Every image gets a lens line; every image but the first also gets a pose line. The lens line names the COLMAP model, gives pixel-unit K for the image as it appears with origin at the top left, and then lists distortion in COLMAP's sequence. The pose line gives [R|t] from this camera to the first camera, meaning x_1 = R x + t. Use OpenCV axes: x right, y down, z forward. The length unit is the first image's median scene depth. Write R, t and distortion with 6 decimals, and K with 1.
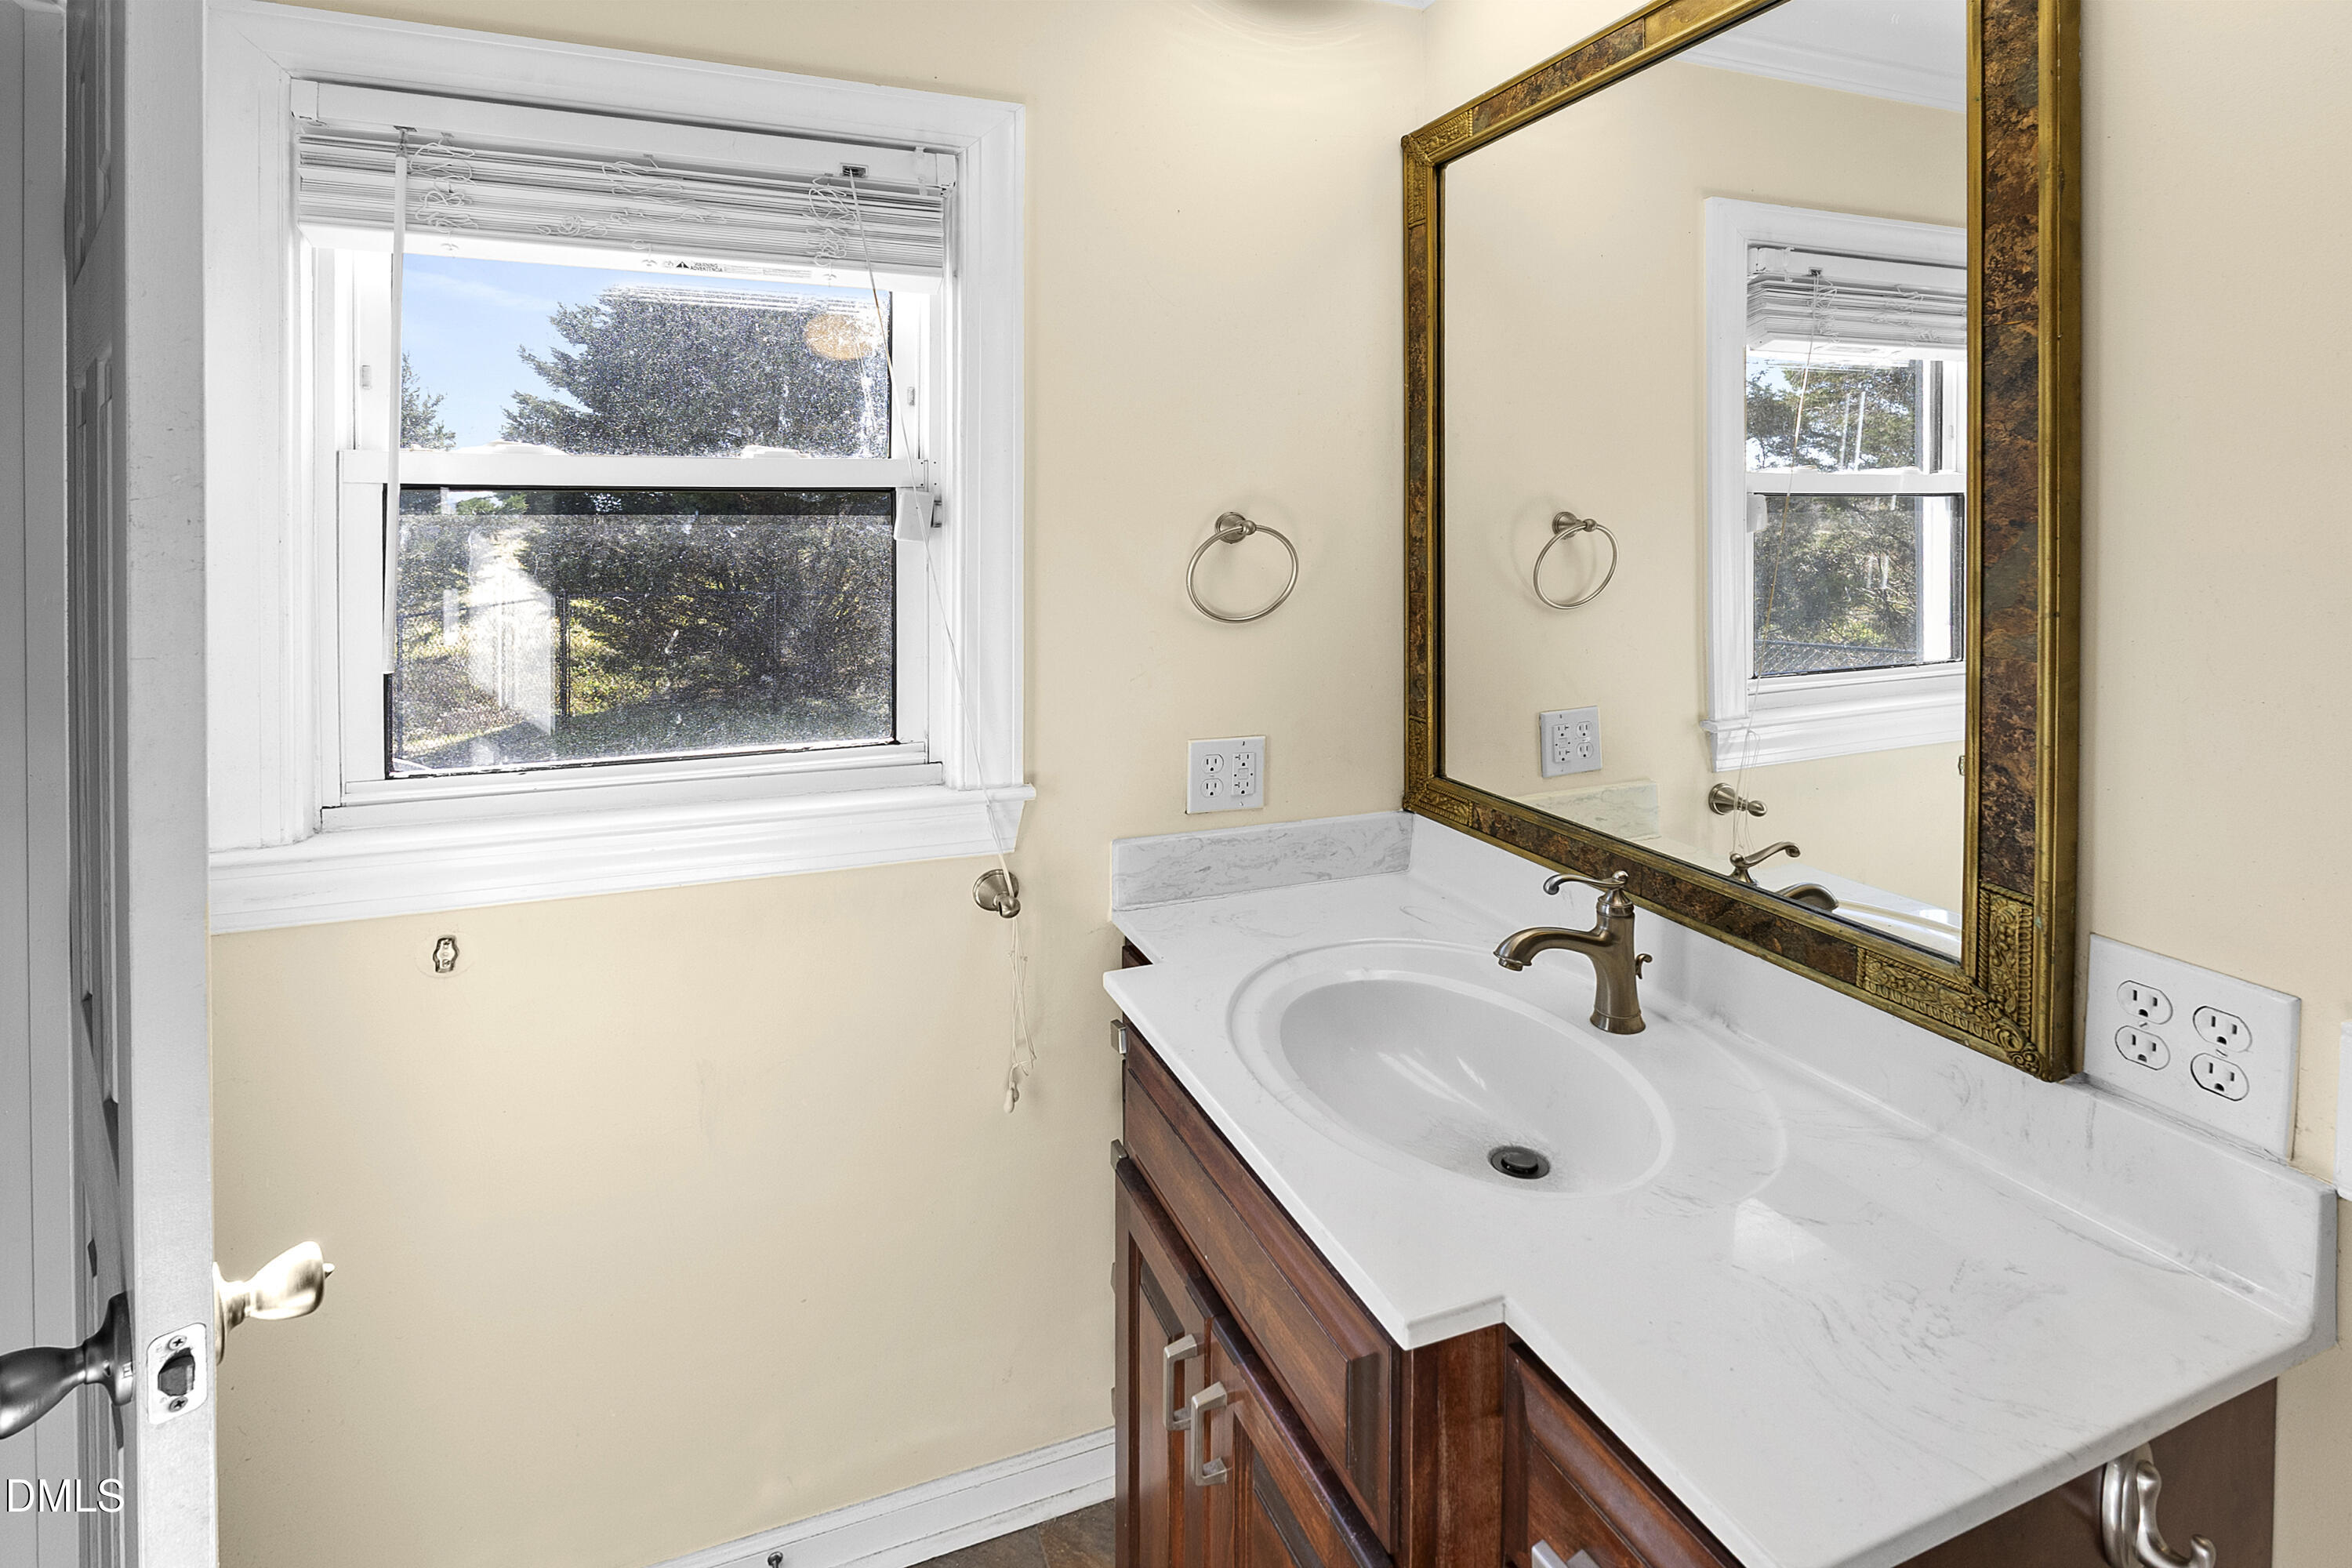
lens RADIAL K [[1036.6, 0, 1176.0], [0, 1036.6, 784.0], [0, 0, 1]] dist [-0.001859, 0.000067]
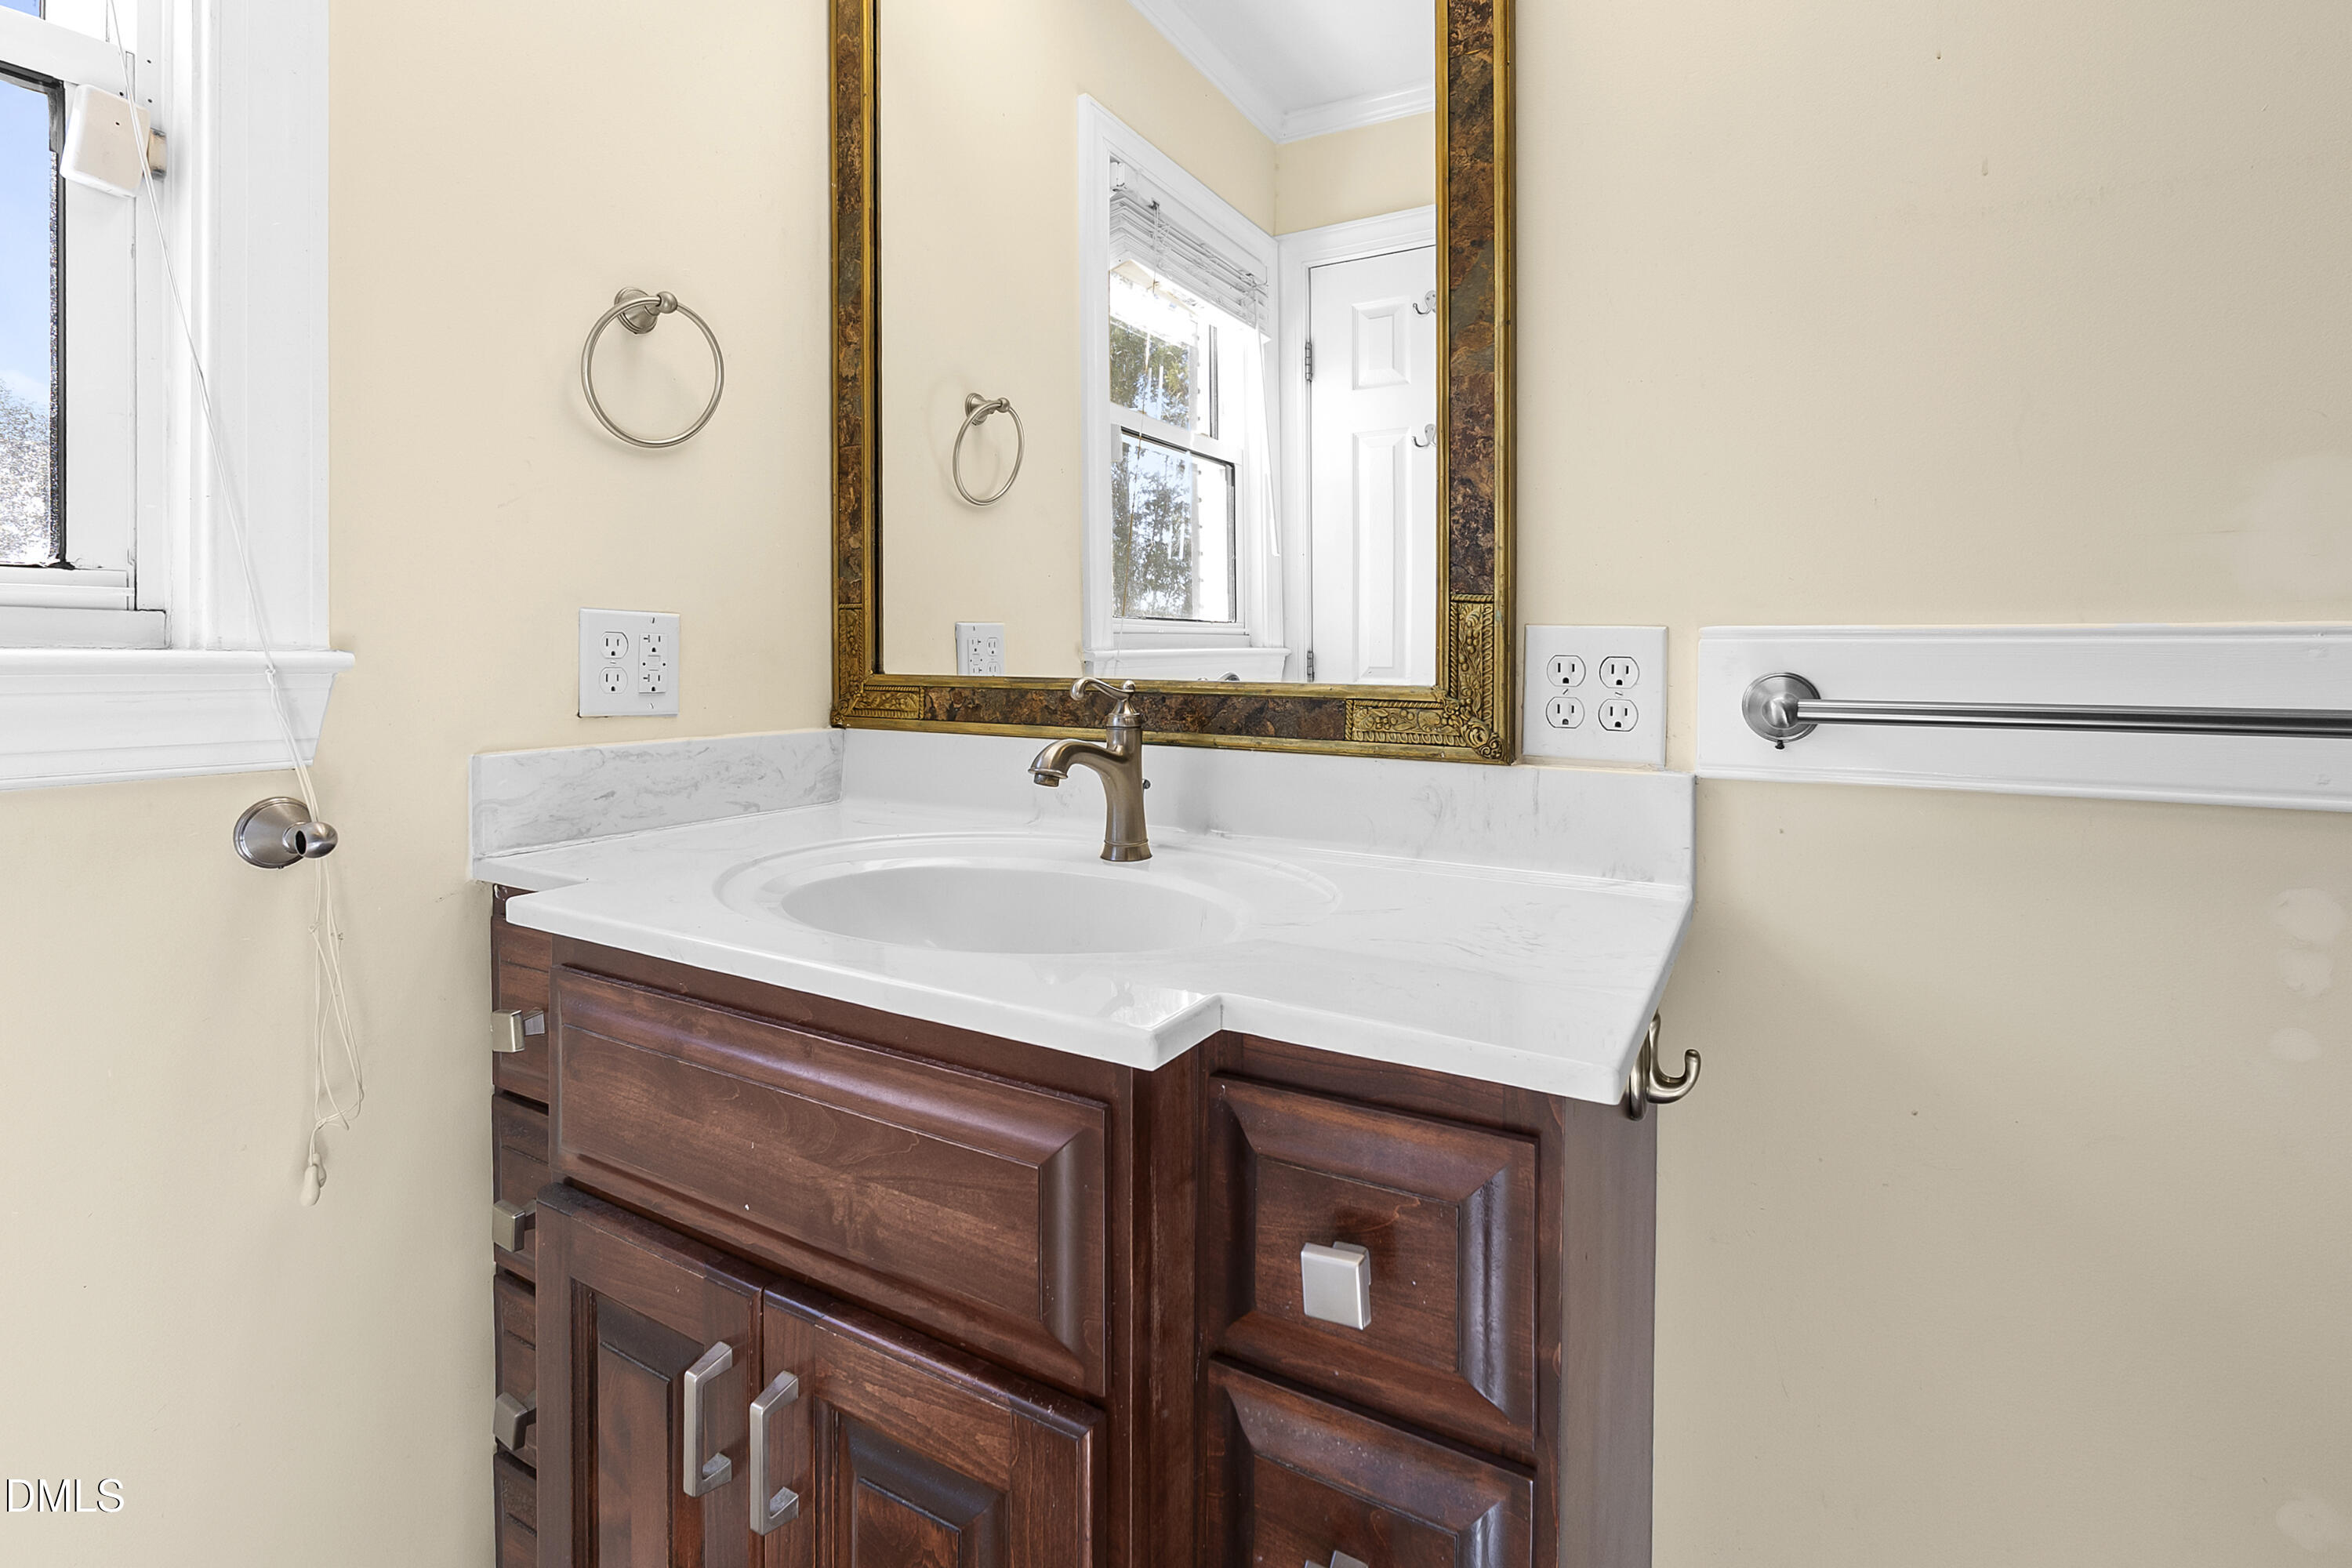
lens RADIAL K [[1067.2, 0, 1186.8], [0, 1067.2, 723.9], [0, 0, 1]] dist [-0.000253, 0.000400]
pose [[0.804800, -0.084629, 0.587481, -0.119630], [0.131473, 0.990614, -0.037406, 0.159031], [-0.578801, 0.107342, 0.808373, 0.138657]]
